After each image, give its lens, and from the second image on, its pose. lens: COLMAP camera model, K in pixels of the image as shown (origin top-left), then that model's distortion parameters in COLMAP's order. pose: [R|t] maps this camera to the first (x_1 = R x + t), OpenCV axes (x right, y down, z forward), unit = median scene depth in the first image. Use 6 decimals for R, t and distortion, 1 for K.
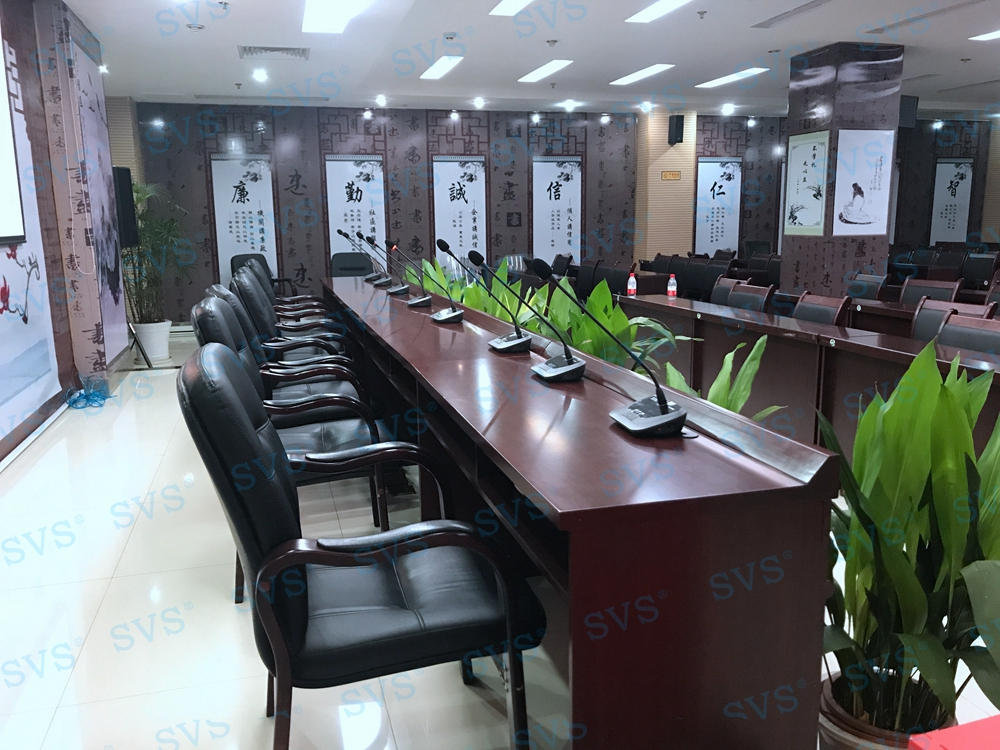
lens RADIAL K [[837.3, 0, 501.5], [0, 837.3, 371.2], [0, 0, 1]] dist [0.066890, -0.046210]
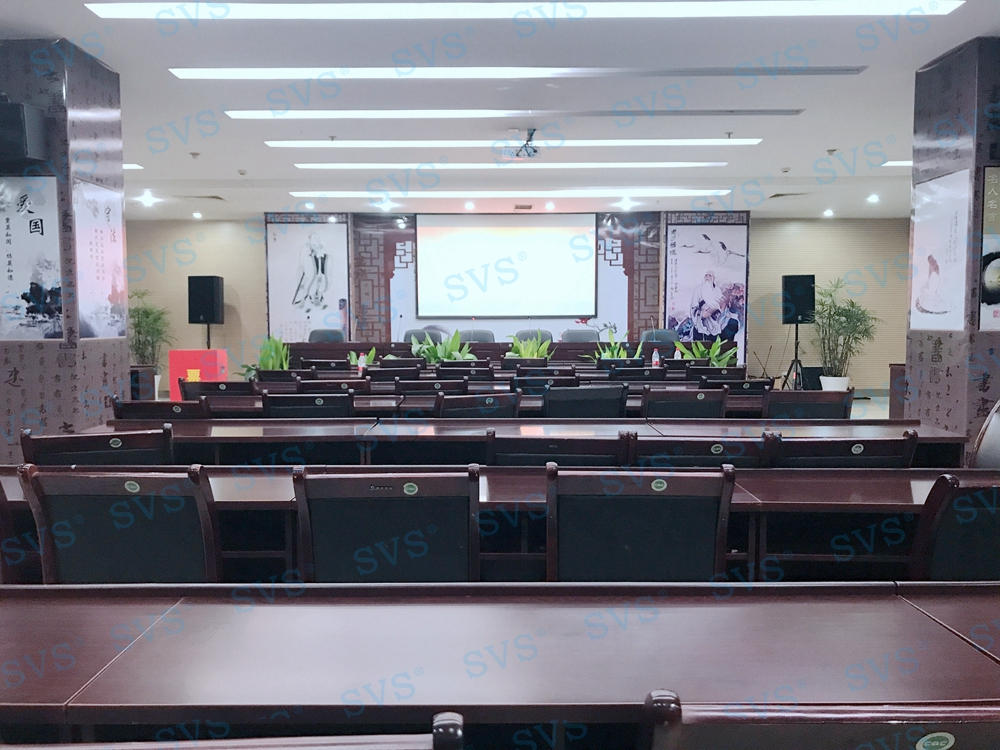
lens RADIAL K [[837.3, 0, 499.6], [0, 837.3, 380.8], [0, 0, 1]] dist [0.066890, -0.046210]
pose [[-0.283736, 0.083240, -0.955283, 0.870087], [-0.168006, 0.976500, 0.134989, -0.115053], [0.944070, 0.198794, -0.263084, 0.640542]]
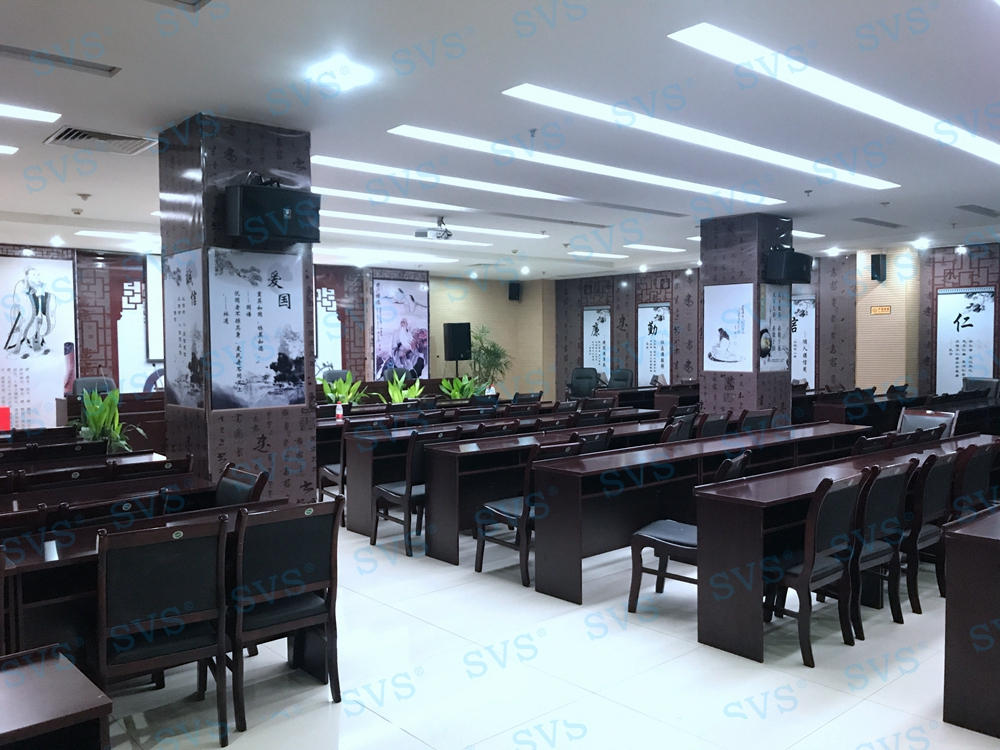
lens RADIAL K [[837.3, 0, 499.9], [0, 837.3, 373.3], [0, 0, 1]] dist [0.066890, -0.046210]
pose [[0.434246, 0.046362, -0.899601, 0.991235], [-0.161697, 0.986465, -0.027214, -0.056530], [0.886163, 0.157281, 0.435865, 0.161693]]
